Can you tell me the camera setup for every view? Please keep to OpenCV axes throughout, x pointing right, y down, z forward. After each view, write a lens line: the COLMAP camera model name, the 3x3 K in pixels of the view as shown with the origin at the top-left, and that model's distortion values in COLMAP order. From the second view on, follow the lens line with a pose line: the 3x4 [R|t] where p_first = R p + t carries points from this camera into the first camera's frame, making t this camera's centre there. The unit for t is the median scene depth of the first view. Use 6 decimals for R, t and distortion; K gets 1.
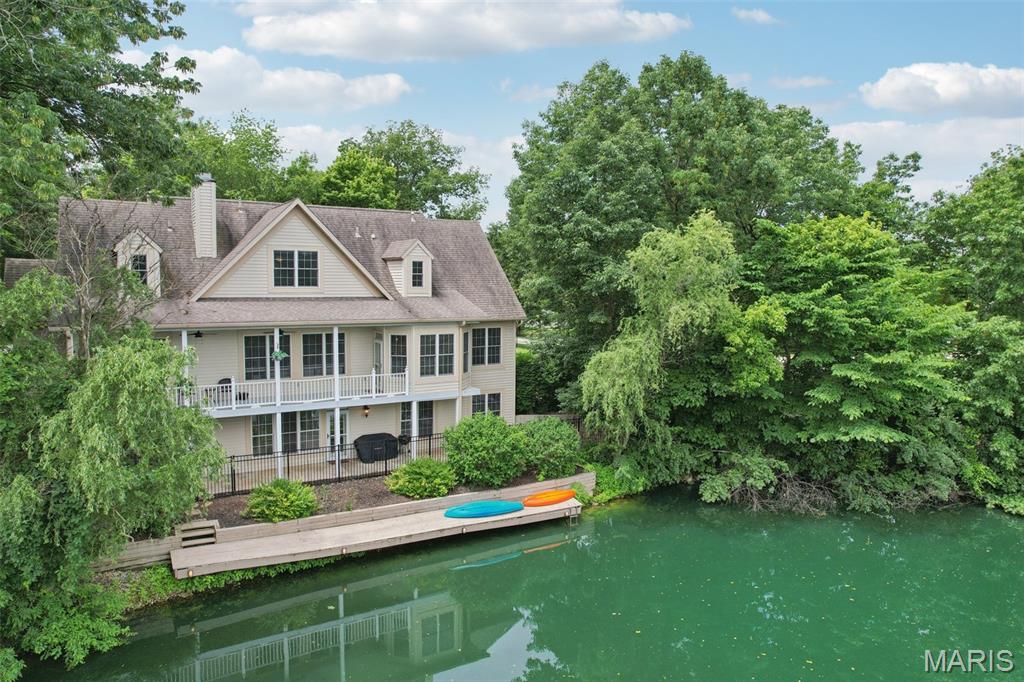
lens RADIAL K [[664.4, 0, 512.0], [0, 664.4, 341.0], [0, 0, 1]] dist [-0.077311, 0.072470]
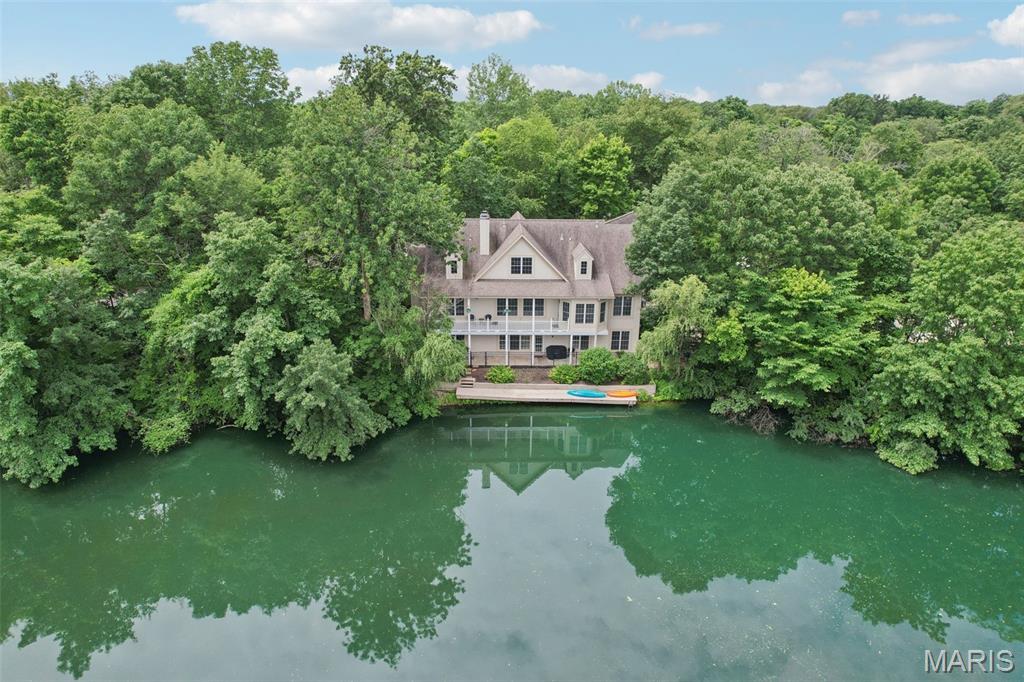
lens RADIAL K [[664.4, 0, 512.0], [0, 664.4, 341.0], [0, 0, 1]] dist [-0.077311, 0.072470]
pose [[0.868123, 0.167627, -0.467186, 0.673350], [-0.045405, 0.964120, 0.261555, -0.431111], [0.494267, -0.205849, 0.844586, -0.846311]]
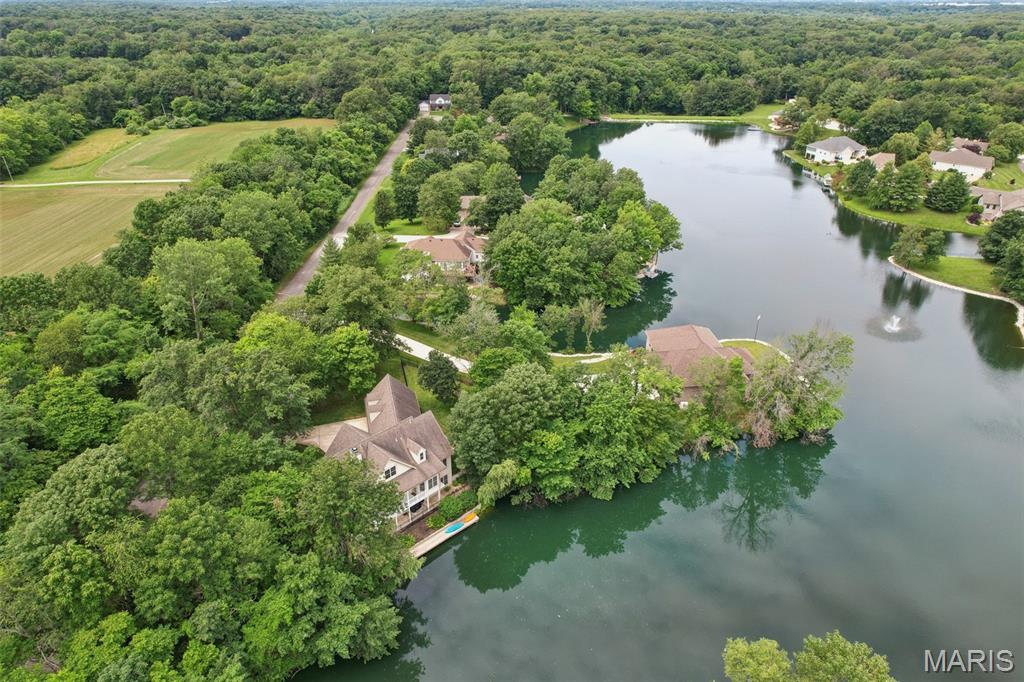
lens RADIAL K [[664.4, 0, 512.0], [0, 664.4, 341.0], [0, 0, 1]] dist [-0.077311, 0.072470]
pose [[0.970604, -0.123948, 0.206310, -0.340664], [0.033697, 0.918735, 0.393435, -2.025637], [-0.238310, -0.374918, 0.895904, -1.899664]]
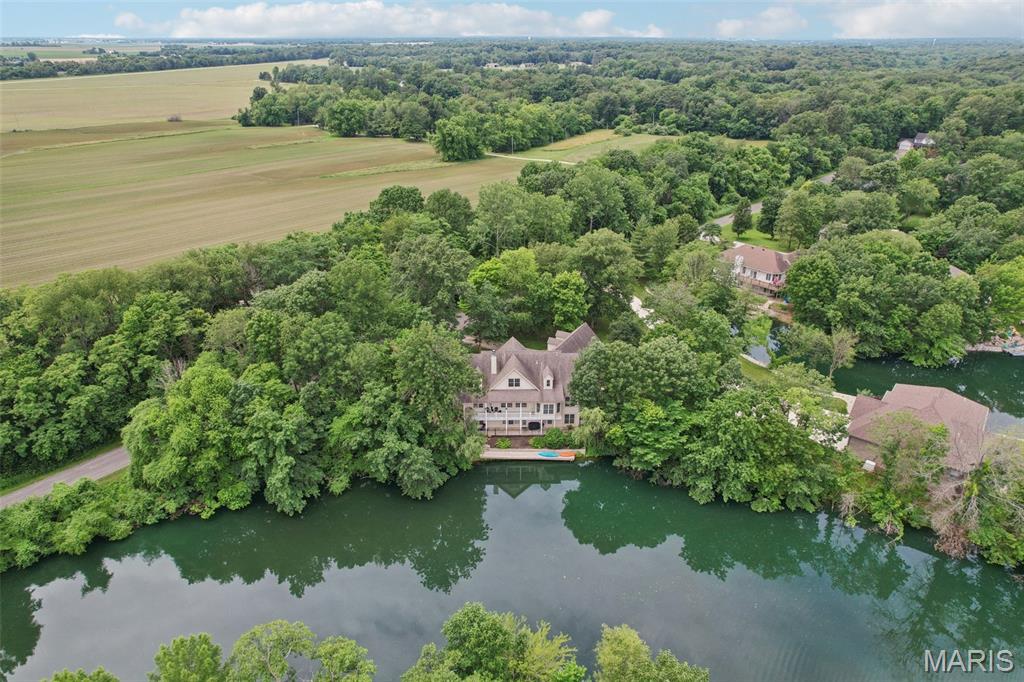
lens RADIAL K [[658.1, 0, 512.7], [0, 658.1, 348.5], [0, 0, 1]] dist [-0.066013, 0.052578]
pose [[0.865954, 0.206846, -0.455344, 1.371021], [-0.034707, 0.933123, 0.357879, -1.671466], [0.498917, -0.294103, 0.815221, -2.071919]]
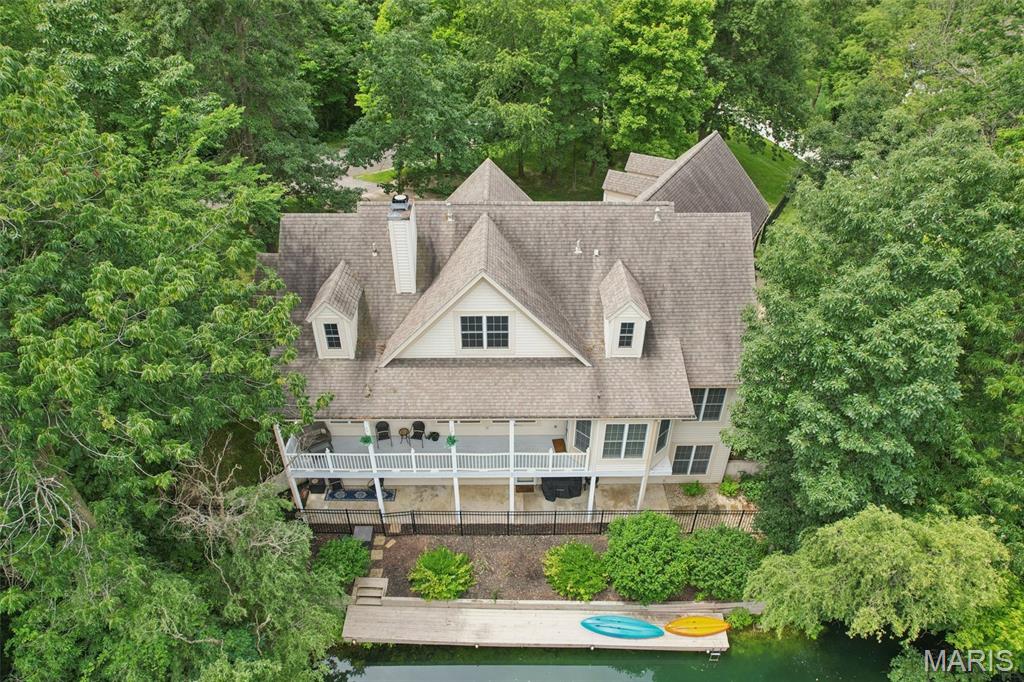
lens RADIAL K [[658.9, 0, 514.0], [0, 658.9, 372.6], [0, 0, 1]] dist [-0.046825, -0.000755]
pose [[0.862121, 0.295712, -0.411464, 0.103022], [-0.037823, 0.847333, 0.529713, -0.553188], [0.505290, -0.441114, 0.741688, 0.315893]]
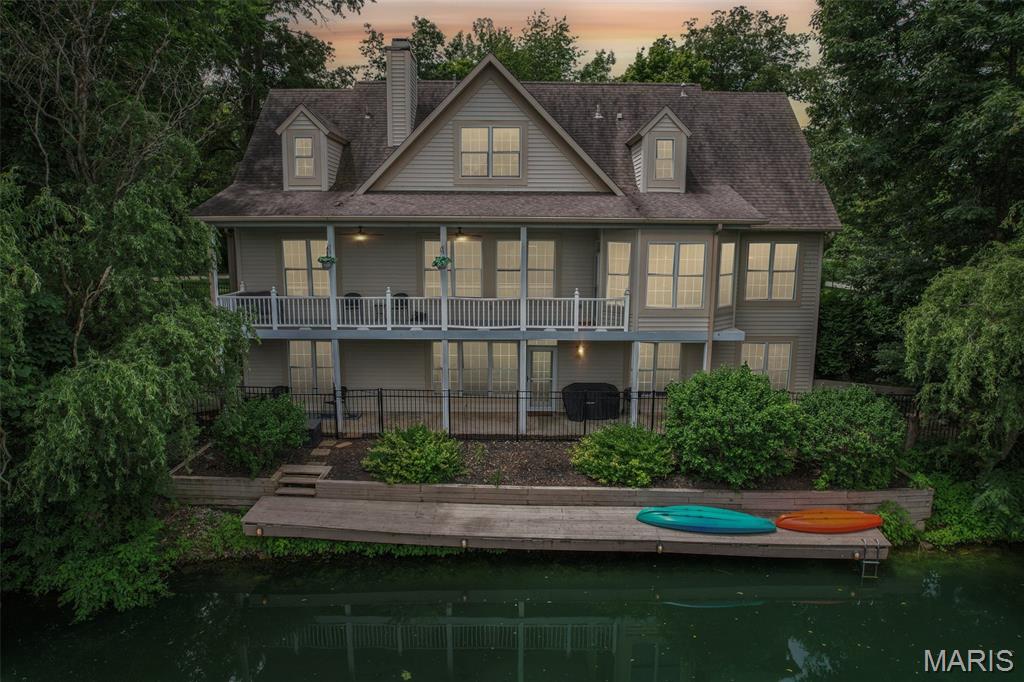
lens RADIAL K [[658.1, 0, 512.7], [0, 658.1, 348.5], [0, 0, 1]] dist [-0.066013, 0.052578]
pose [[0.857786, 0.083786, -0.507132, 0.091240], [-0.042564, 0.994815, 0.092363, 0.042805], [0.512241, -0.057642, 0.856905, 0.363316]]
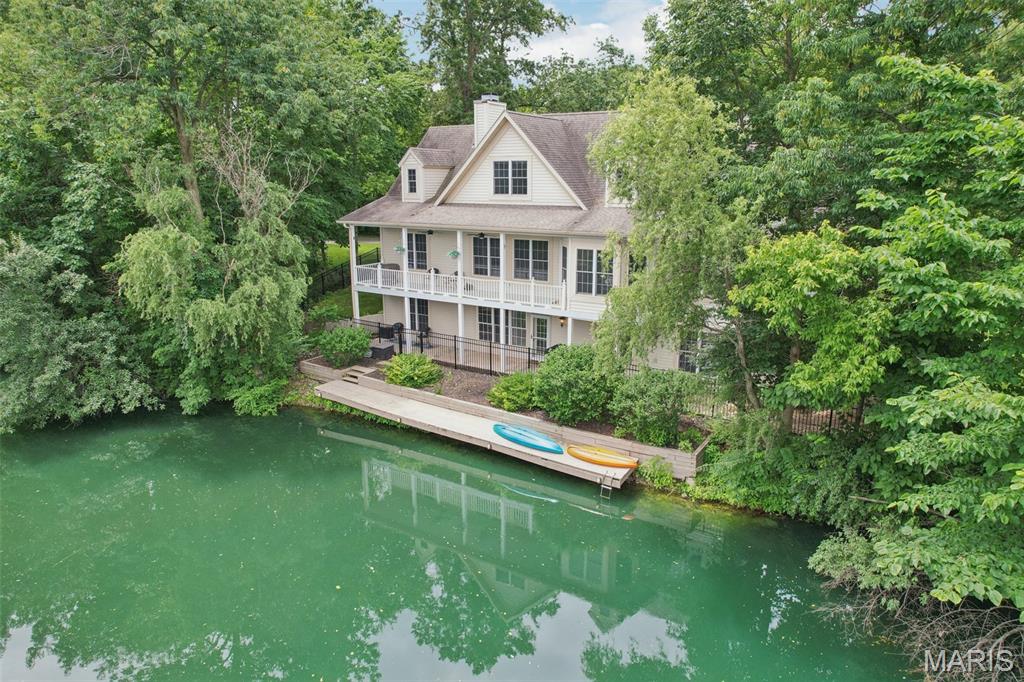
lens RADIAL K [[664.4, 0, 512.0], [0, 664.4, 341.0], [0, 0, 1]] dist [-0.077311, 0.072470]
pose [[0.437390, 0.199407, -0.876885, 0.686853], [-0.079172, 0.979858, 0.183332, -0.046704], [0.895780, -0.010763, 0.444368, 0.518148]]
